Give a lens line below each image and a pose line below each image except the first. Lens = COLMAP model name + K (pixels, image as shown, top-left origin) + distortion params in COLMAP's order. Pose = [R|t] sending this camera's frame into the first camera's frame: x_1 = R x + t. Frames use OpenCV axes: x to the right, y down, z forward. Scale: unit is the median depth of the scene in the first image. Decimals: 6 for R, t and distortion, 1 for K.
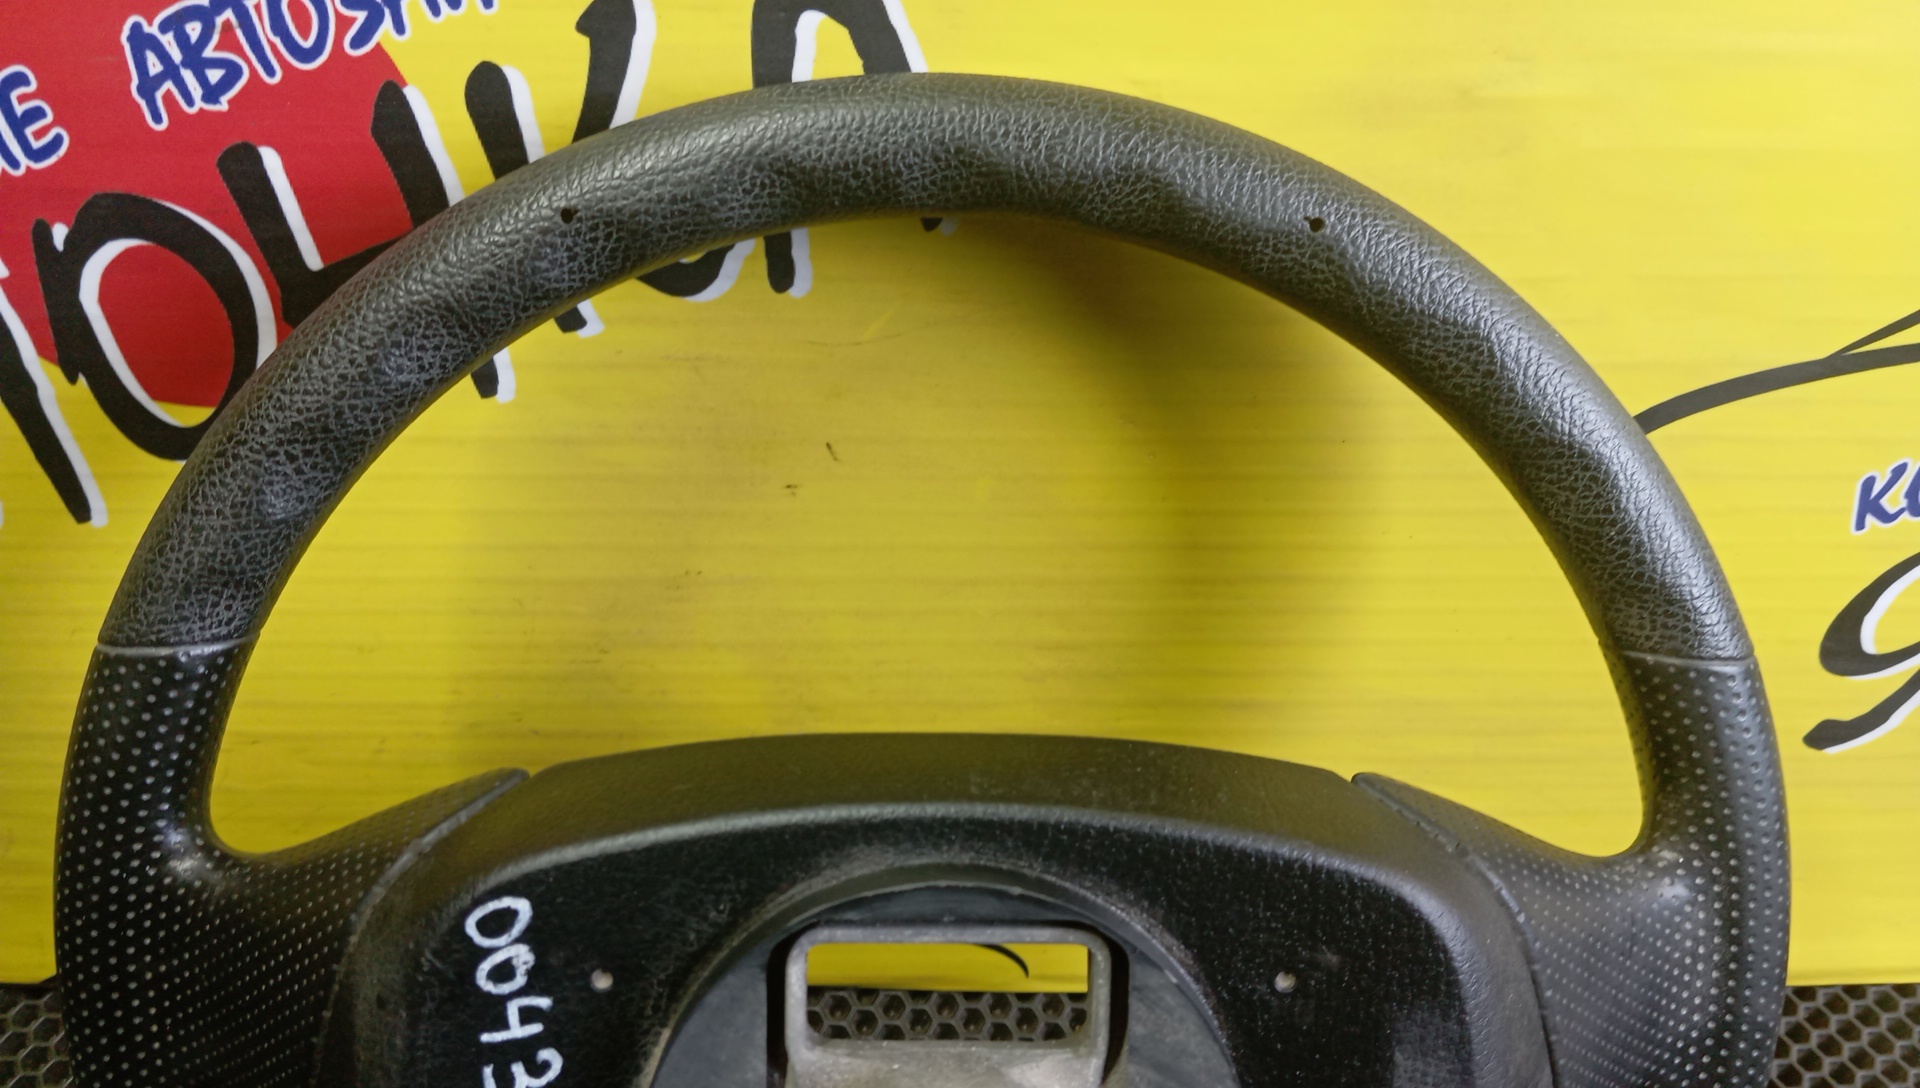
lens RADIAL K [[1605.5, 0, 961.3], [0, 1605.5, 561.1], [0, 0, 1]] dist [0.094016, -0.218251]
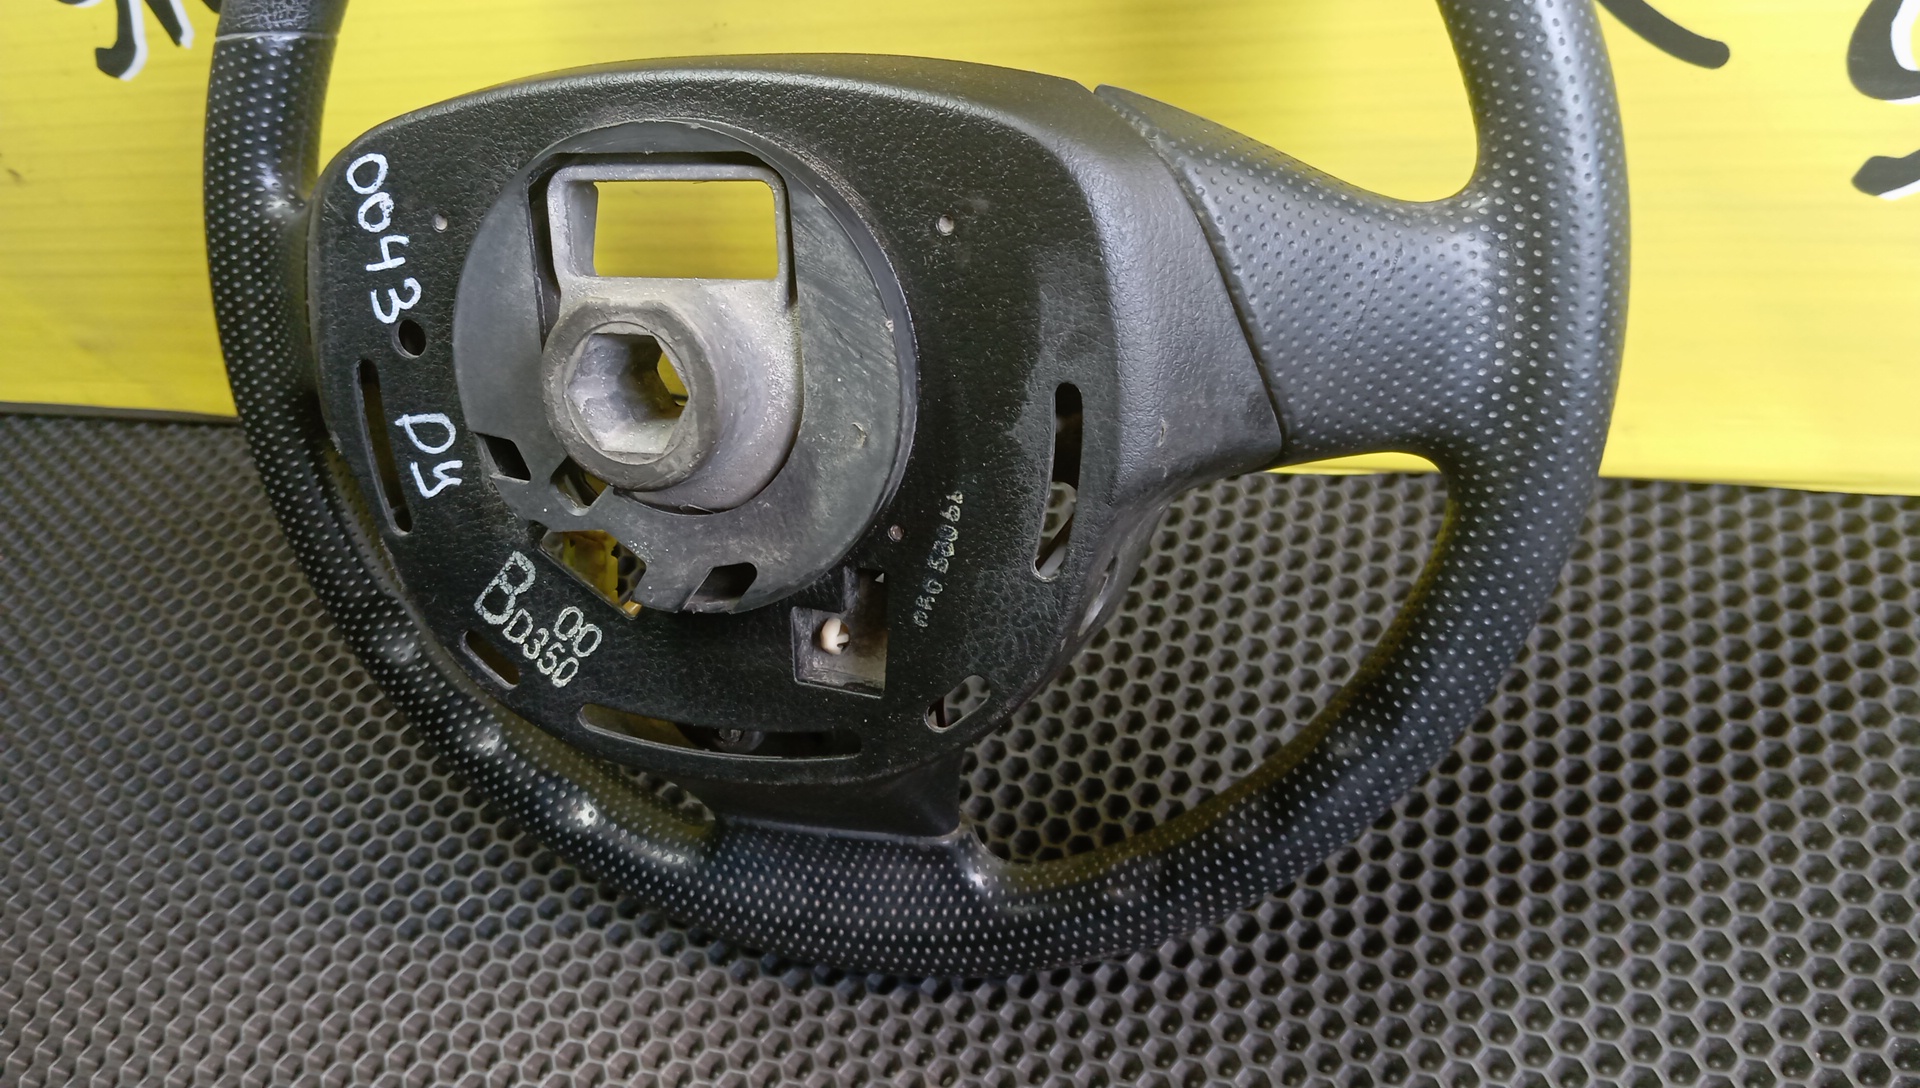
lens RADIAL K [[1603.6, 0, 947.8], [0, 1603.6, 571.3], [0, 0, 1]] dist [0.092005, -0.212230]
pose [[0.937661, 0.061816, -0.342011, 0.507275], [-0.012322, 0.989350, 0.145037, 0.280906], [0.347334, -0.131781, 0.928436, -0.078781]]
